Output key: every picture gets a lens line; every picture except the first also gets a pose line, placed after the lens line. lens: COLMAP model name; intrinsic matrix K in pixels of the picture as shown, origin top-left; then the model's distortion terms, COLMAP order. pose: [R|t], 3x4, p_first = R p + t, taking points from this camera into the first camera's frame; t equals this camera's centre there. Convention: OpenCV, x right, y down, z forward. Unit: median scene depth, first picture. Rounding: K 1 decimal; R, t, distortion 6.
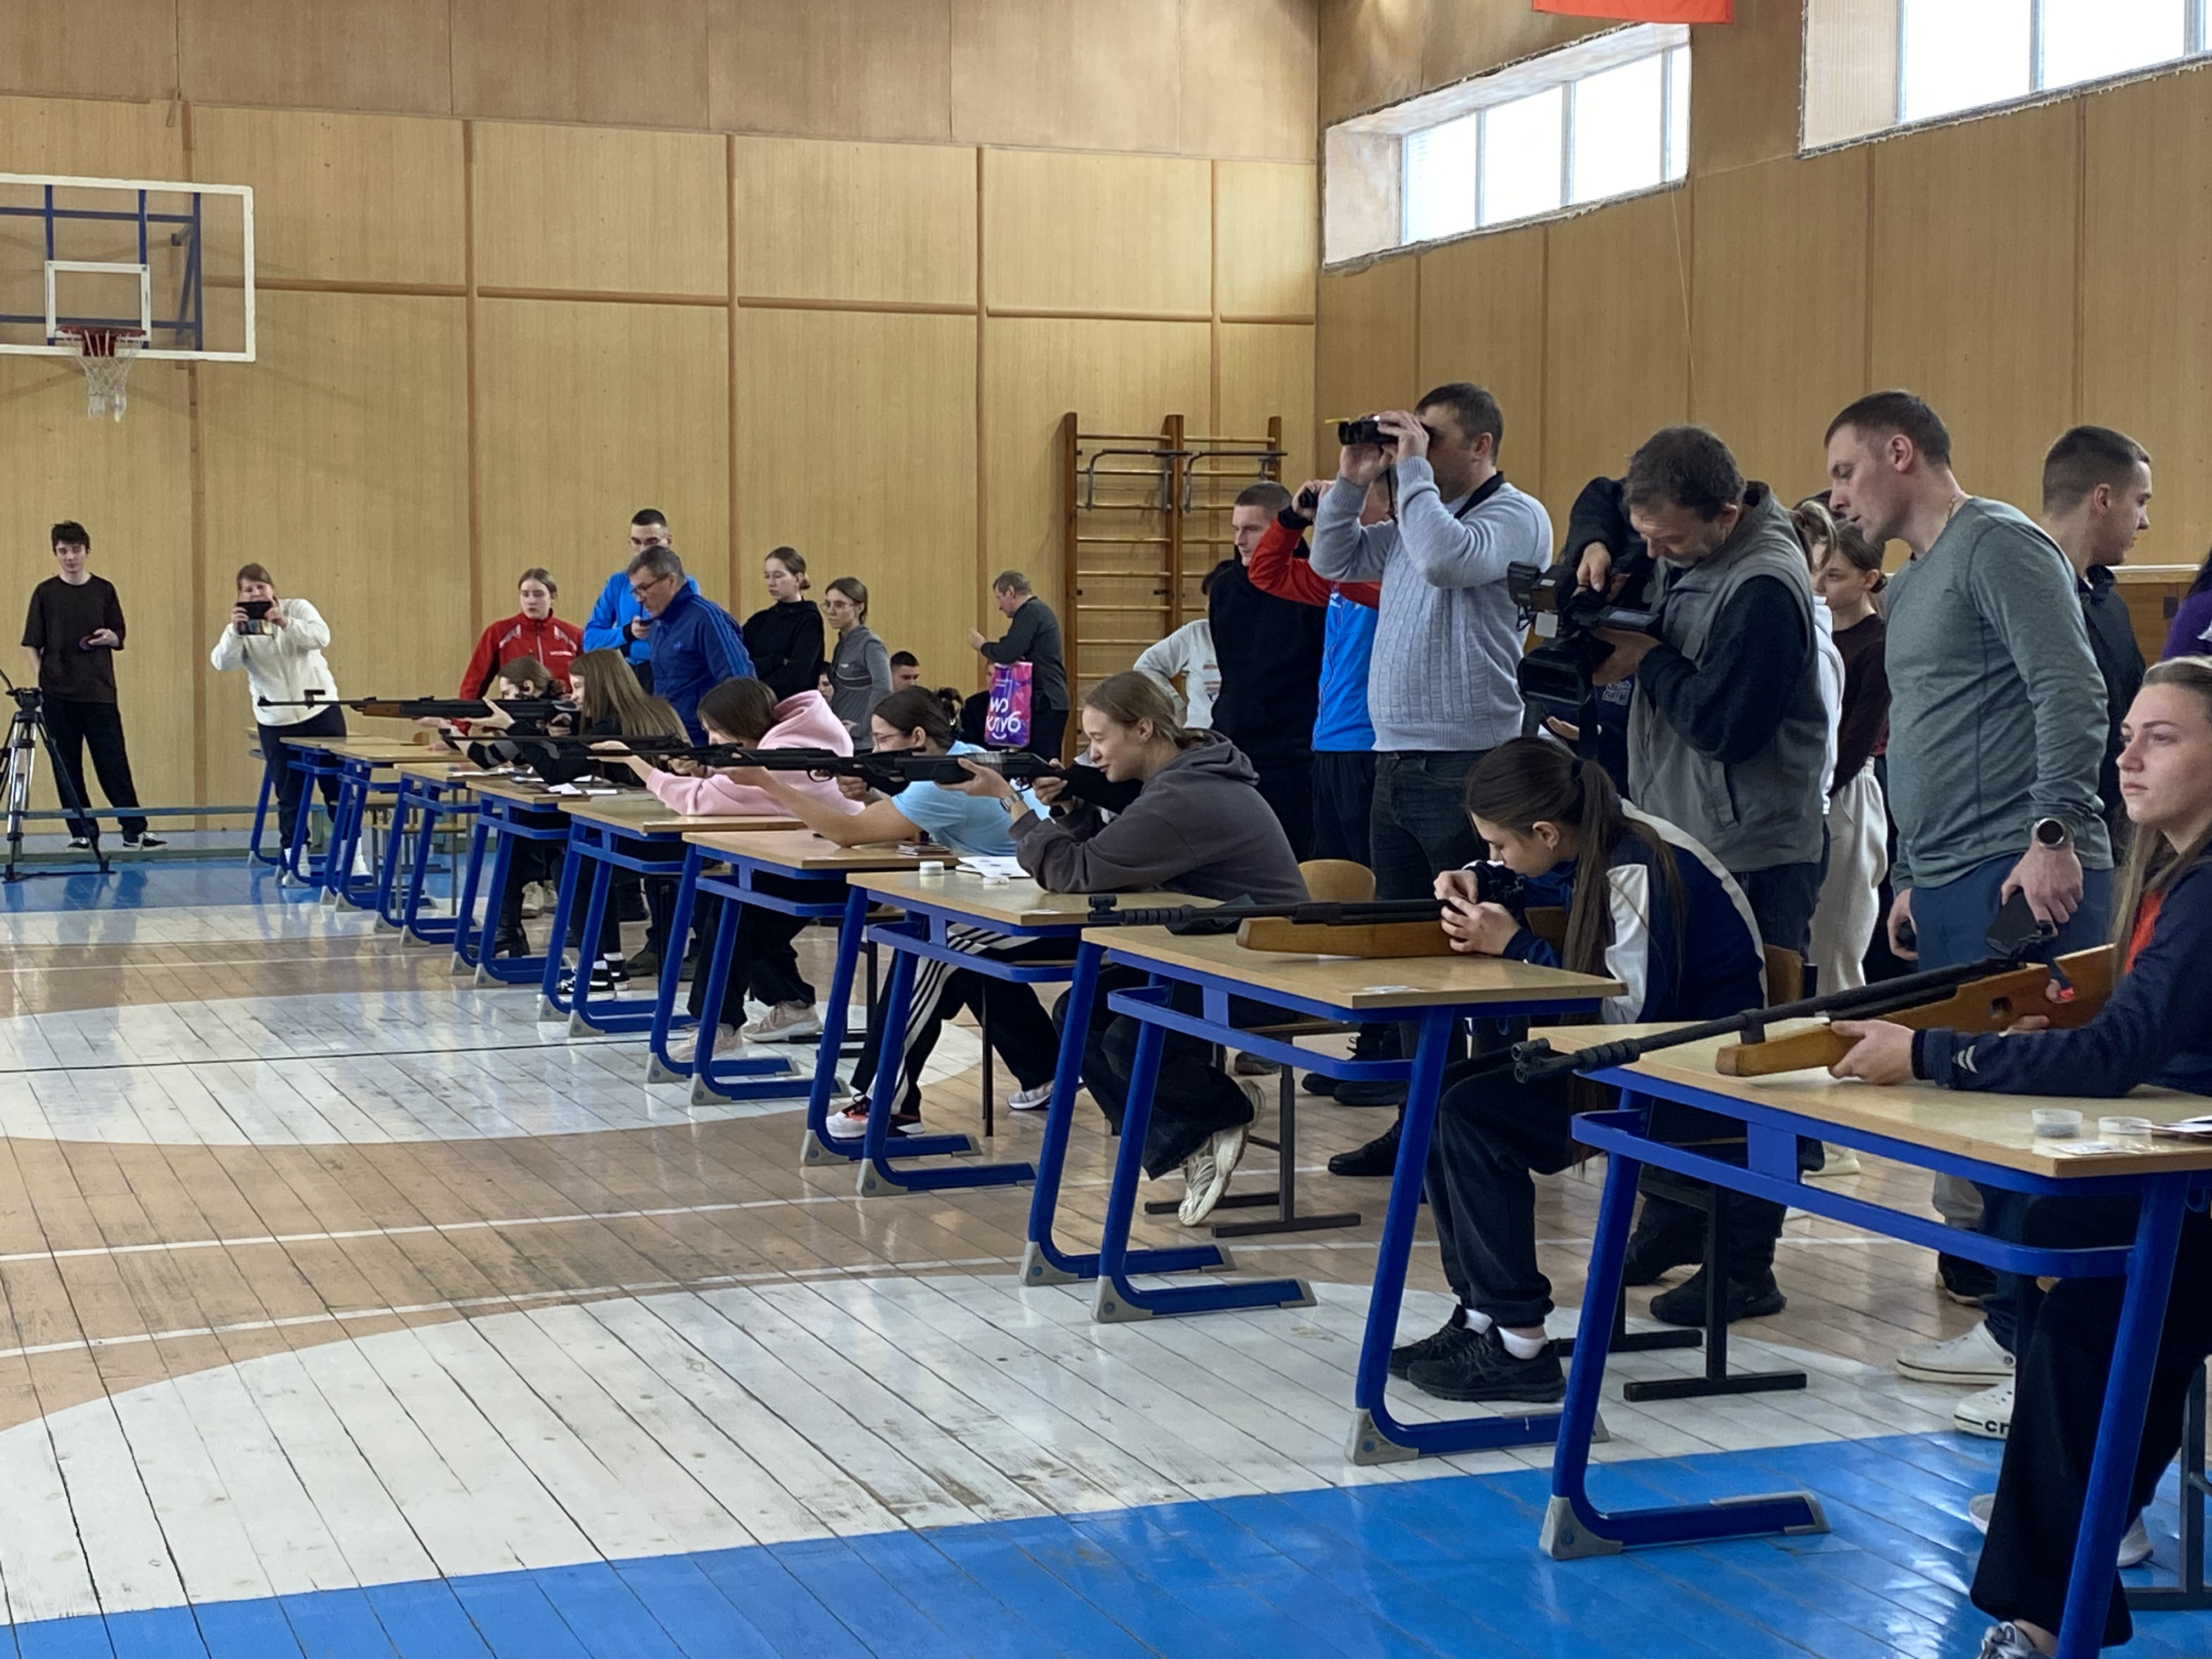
lens RADIAL K [[3368.8, 0, 1091.4], [0, 3368.8, 830.2], [0, 0, 1]] dist [0.084458, 0.000000]
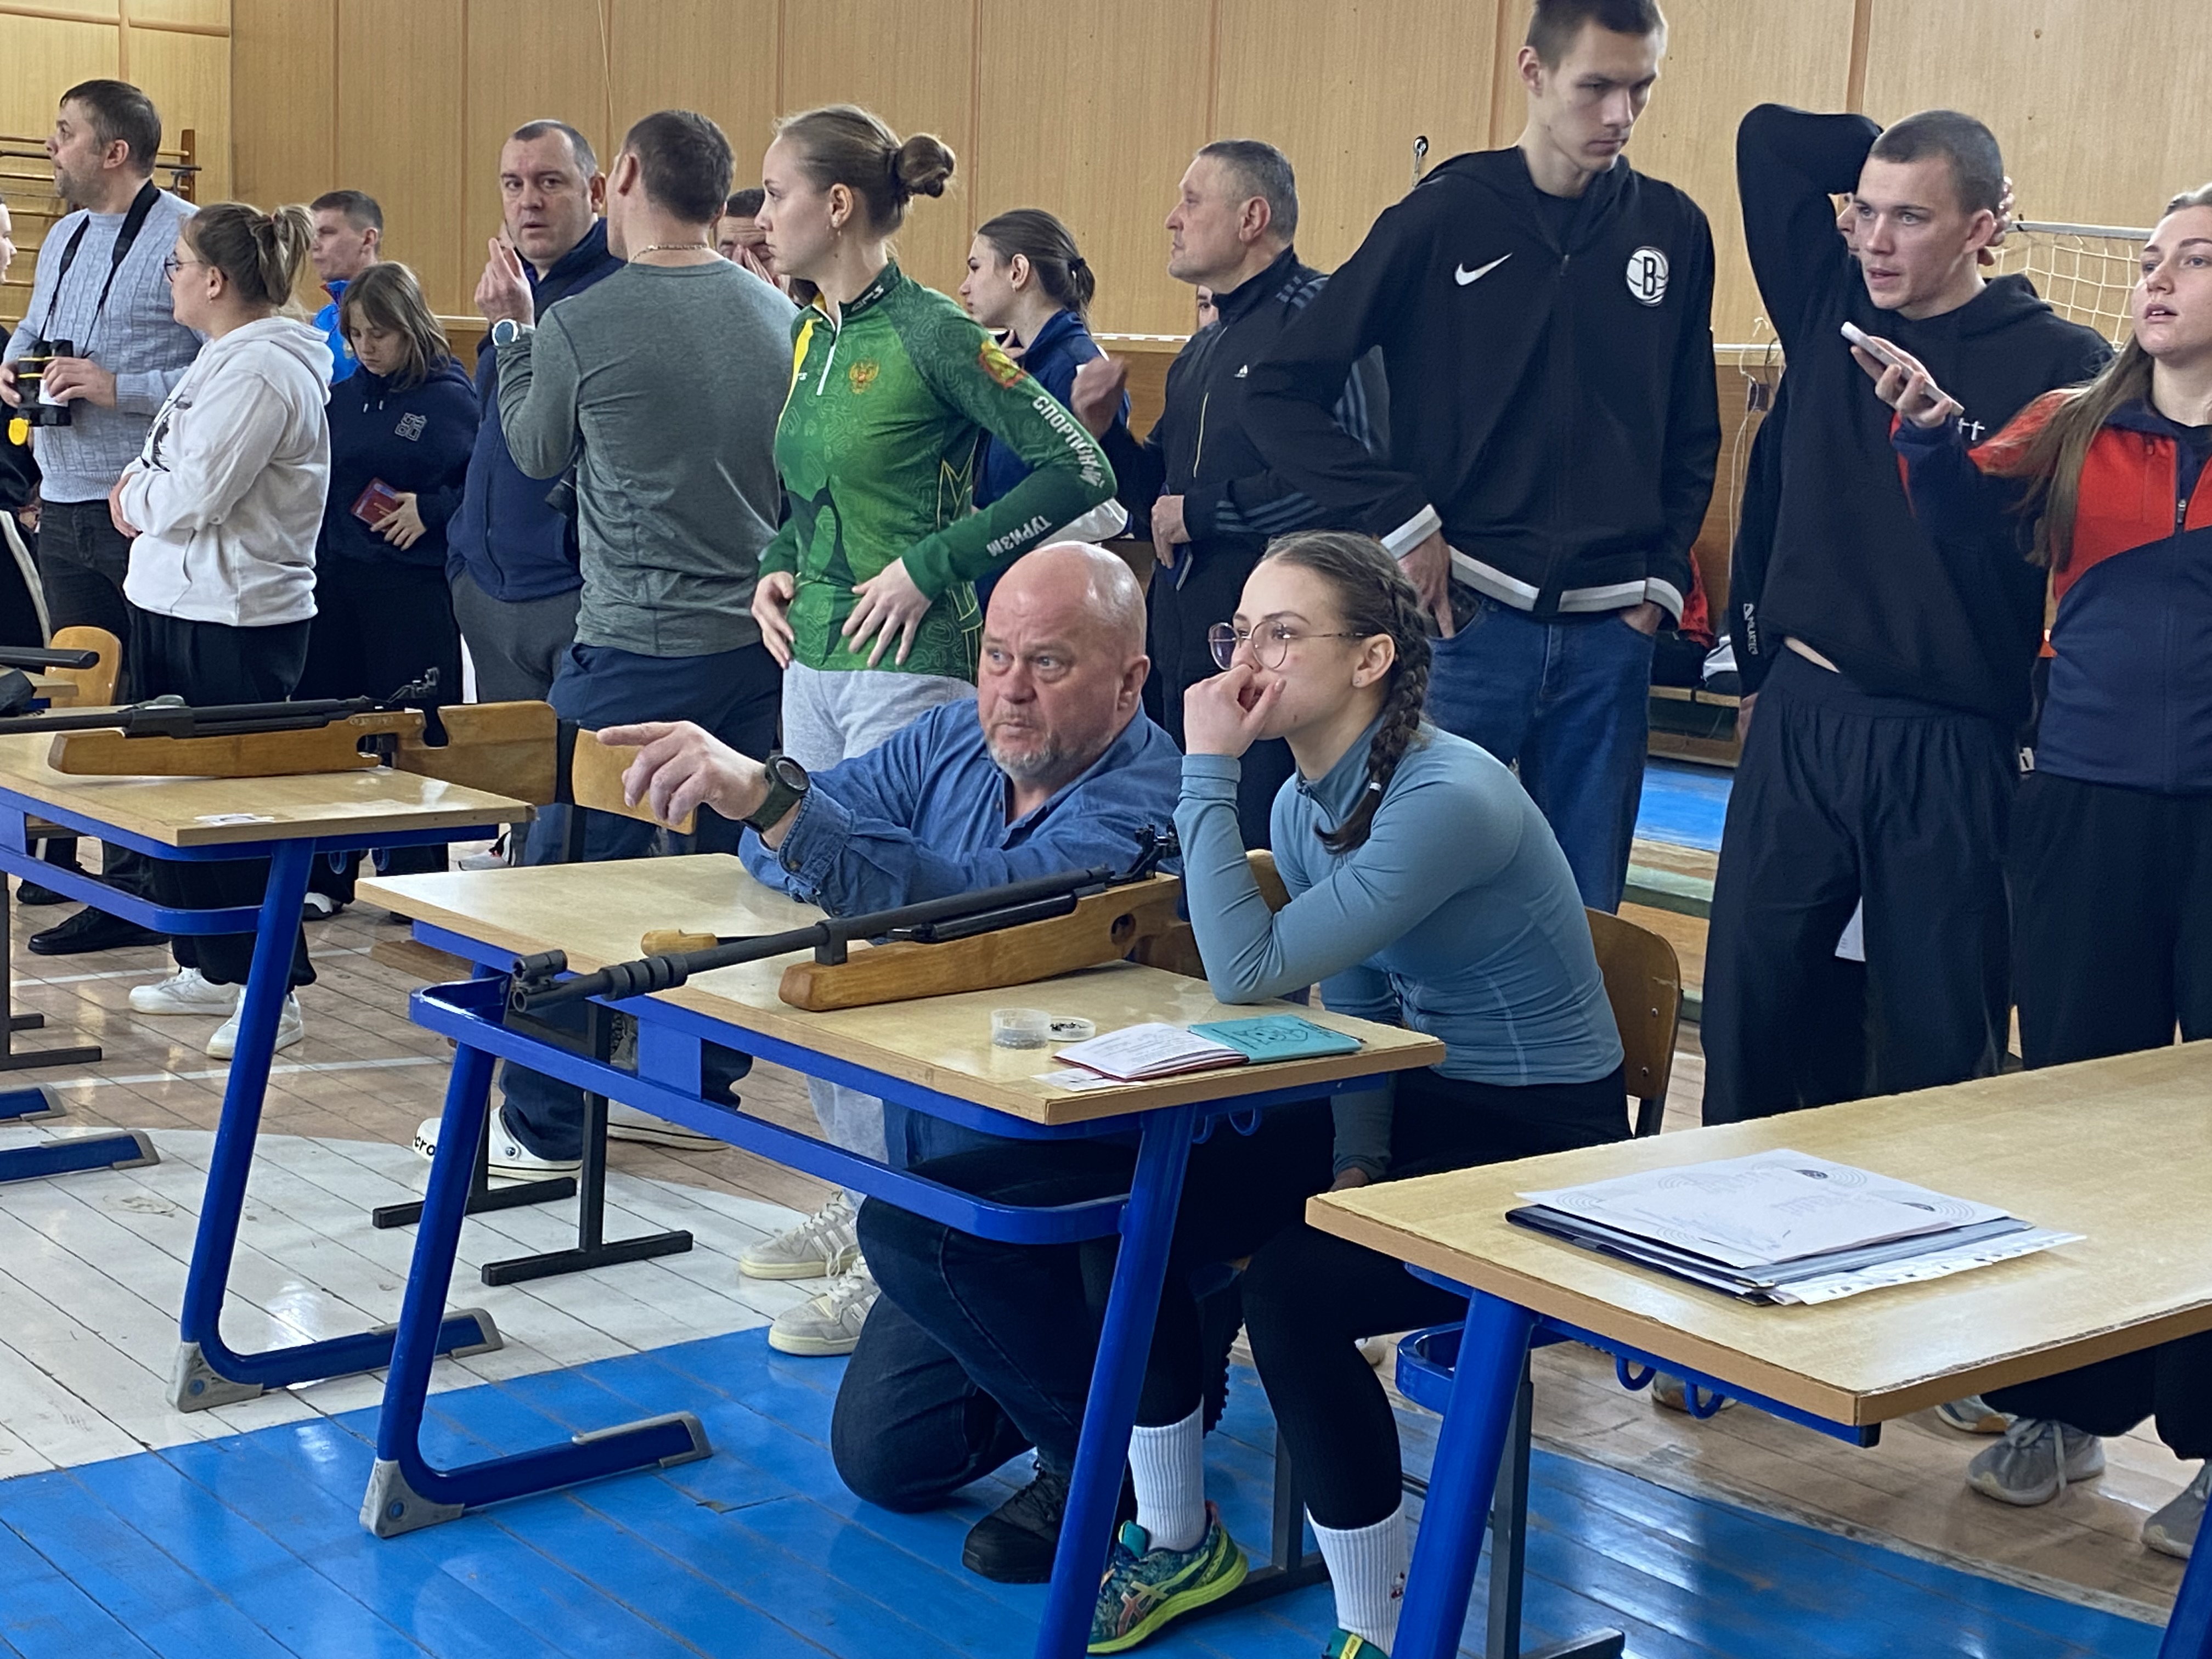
lens RADIAL K [[3035.8, 0, 1123.3], [0, 3035.8, 825.7], [0, 0, 1]] dist [0.028131, 0.000000]
pose [[0.941225, -0.007610, 0.337695, 0.046154], [-0.023488, 0.995852, 0.087908, -0.017565], [-0.336963, -0.090673, 0.937142, 0.210479]]
